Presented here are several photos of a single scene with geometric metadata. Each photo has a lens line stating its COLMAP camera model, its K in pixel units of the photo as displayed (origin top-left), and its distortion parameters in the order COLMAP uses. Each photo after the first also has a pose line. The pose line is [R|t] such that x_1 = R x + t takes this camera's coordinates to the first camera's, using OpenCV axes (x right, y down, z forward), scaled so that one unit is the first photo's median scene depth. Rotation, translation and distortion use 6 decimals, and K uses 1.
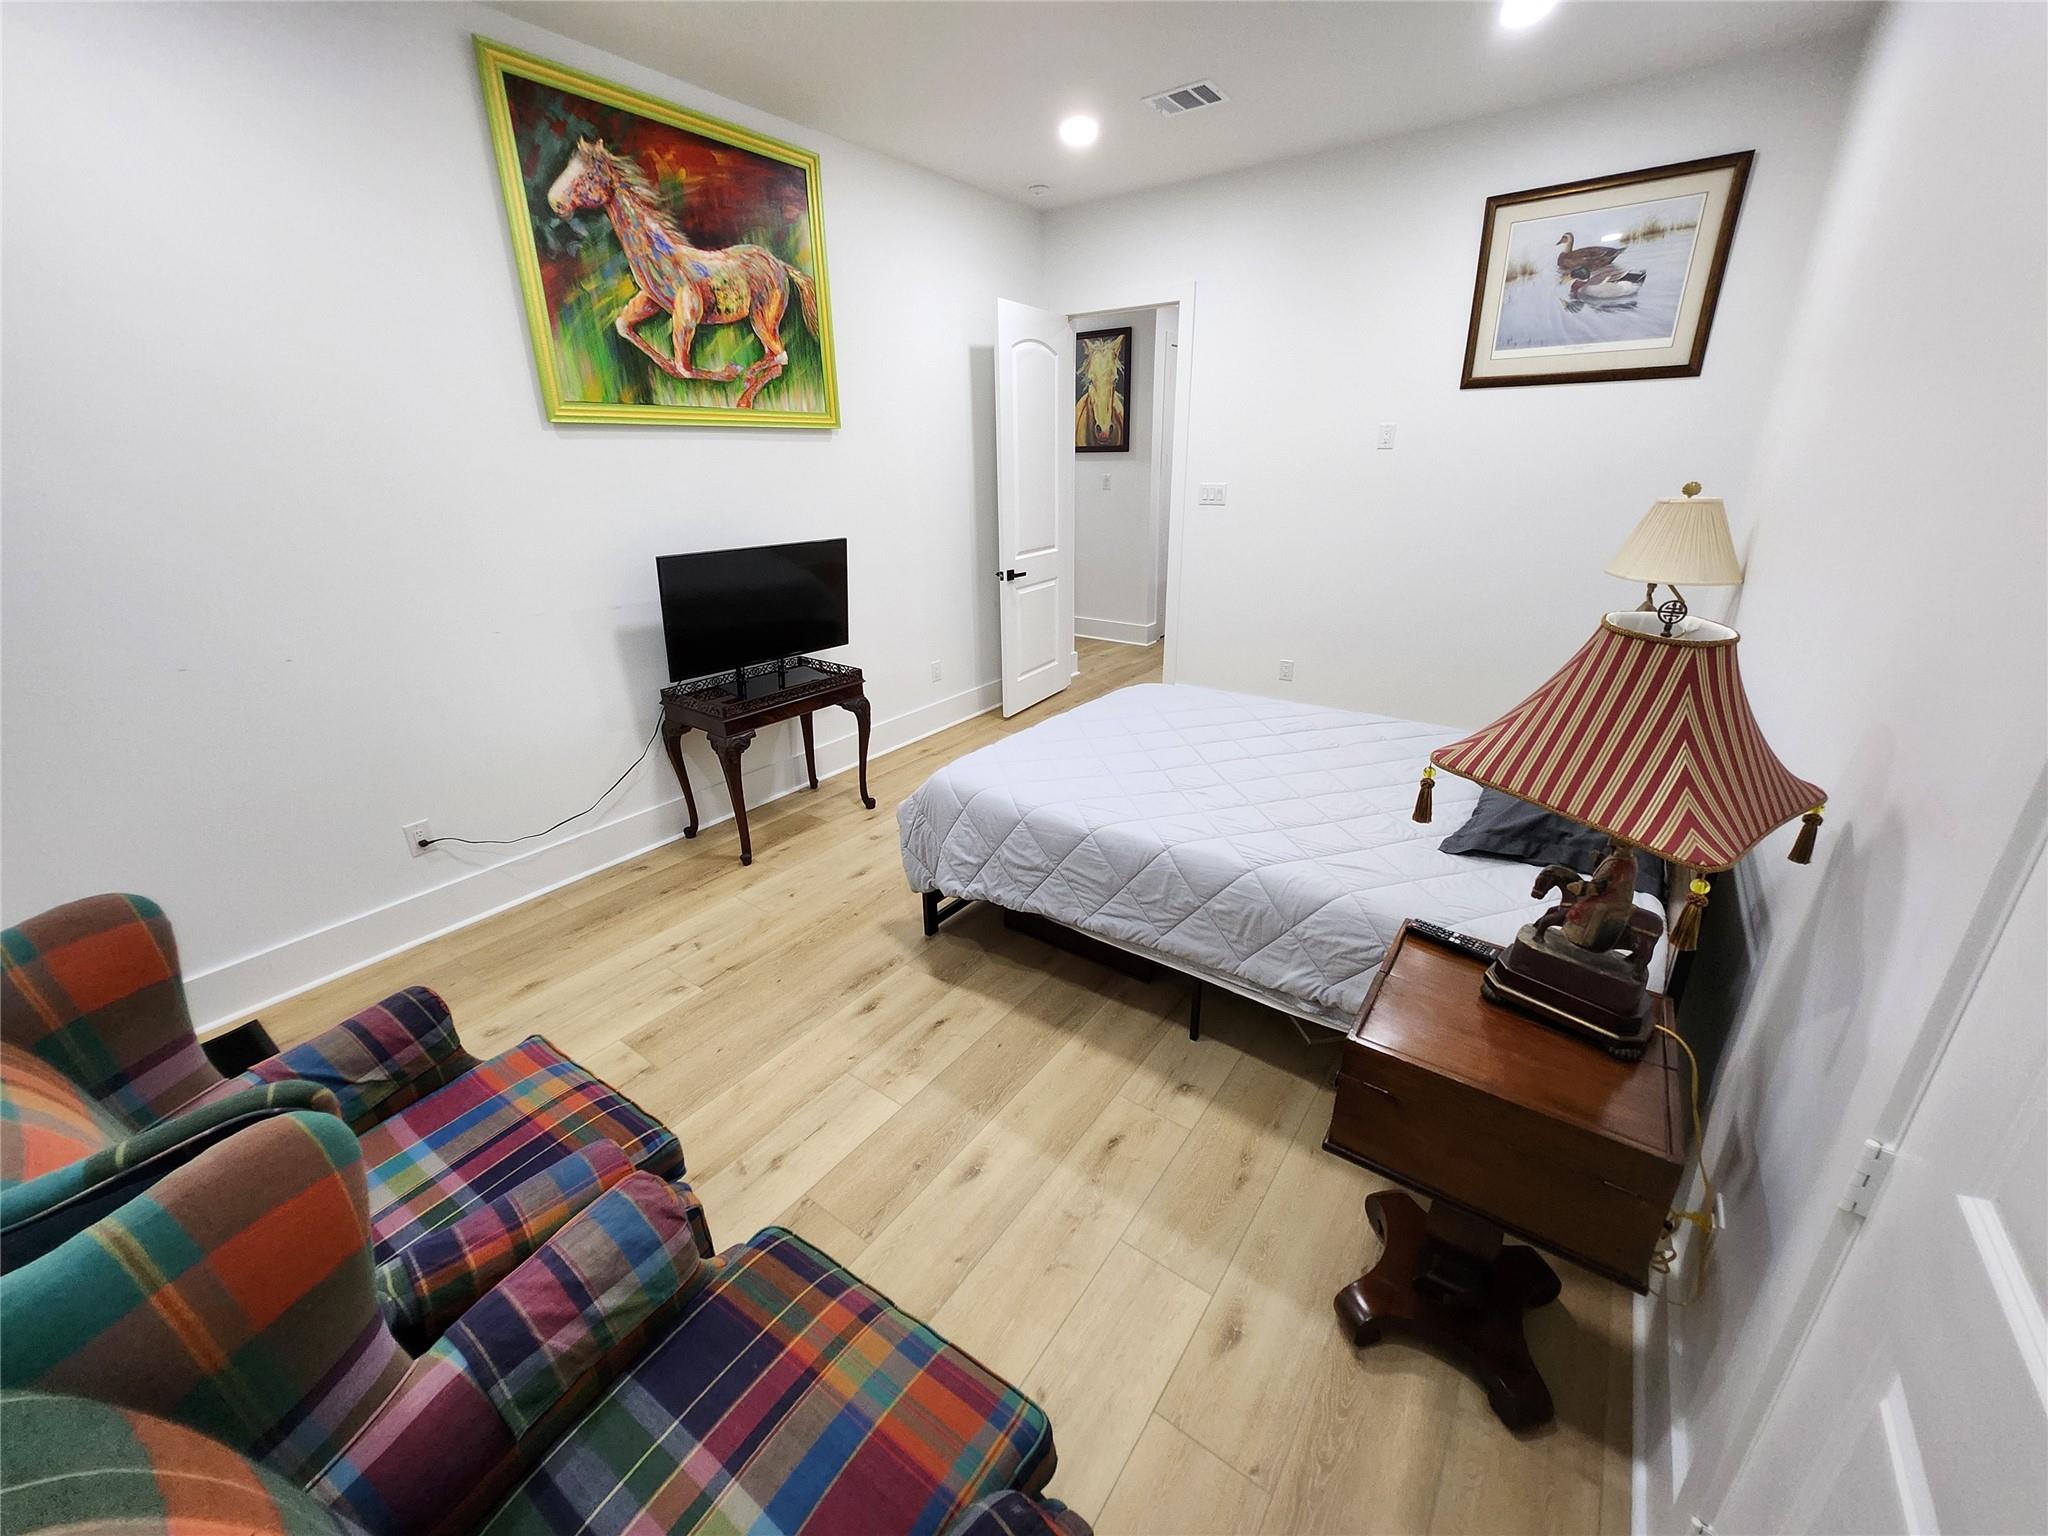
lens RADIAL K [[805.4, 0, 1021.5], [0, 805.4, 748.8], [0, 0, 1]] dist [0.000413, 0.000265]
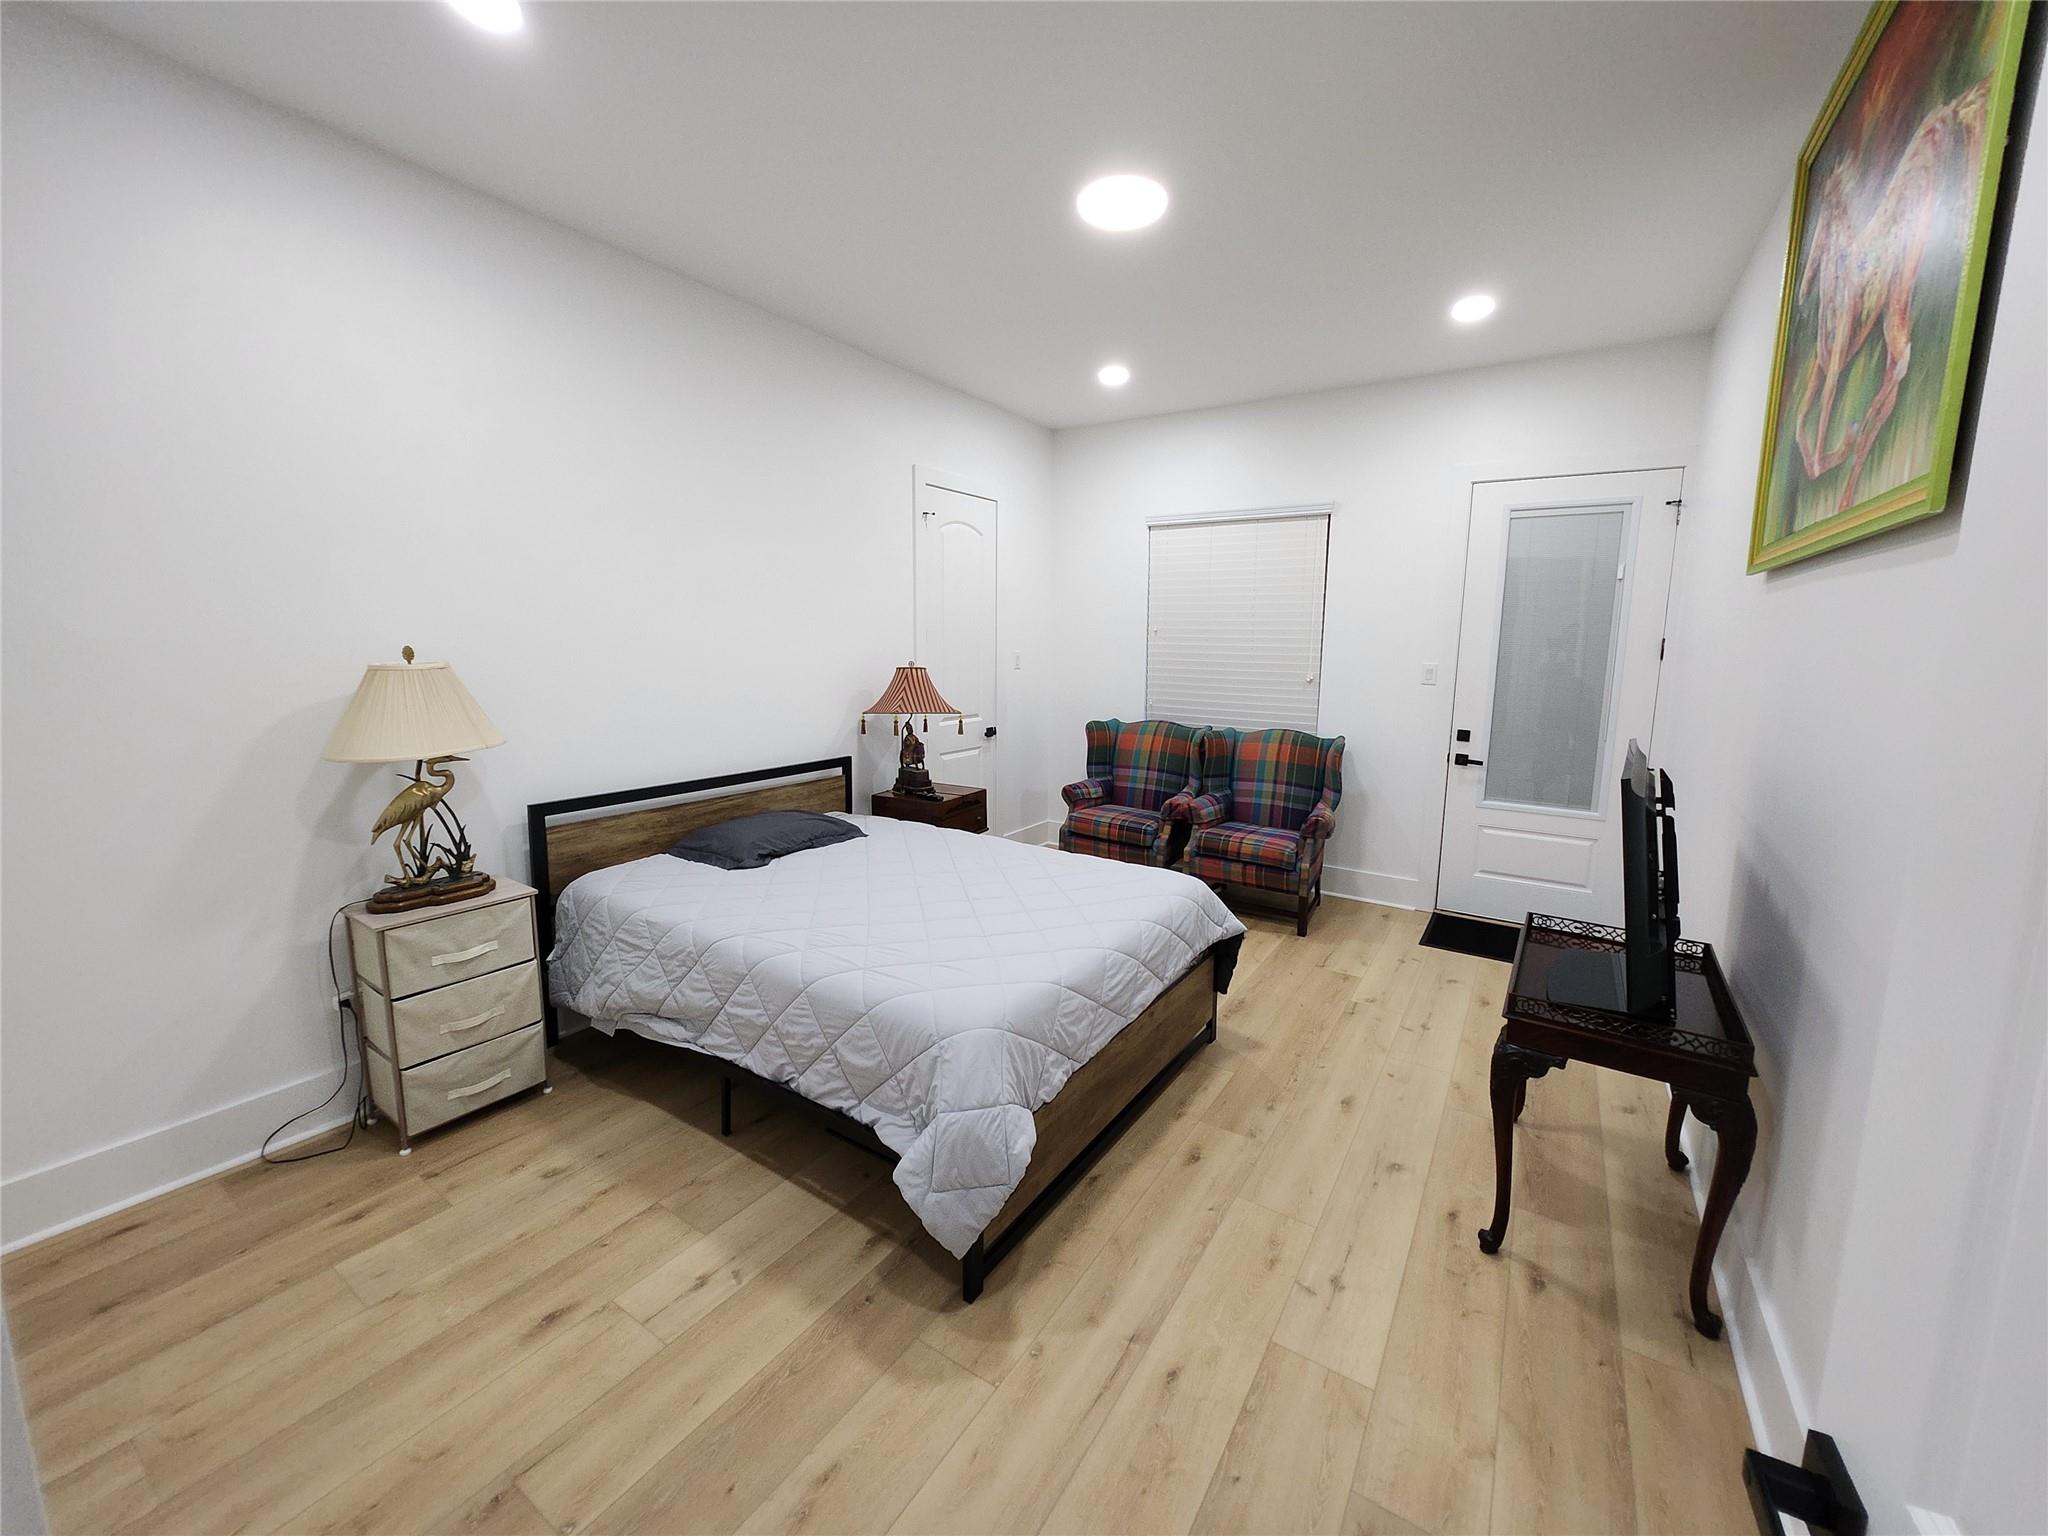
lens RADIAL K [[805.4, 0, 1021.5], [0, 805.4, 748.8], [0, 0, 1]] dist [0.000413, 0.000265]
pose [[-0.999142, 0.009257, -0.040367, 0.108164], [-0.010820, 0.882495, 0.470198, -0.371294], [0.039976, 0.470231, -0.881637, 1.054877]]
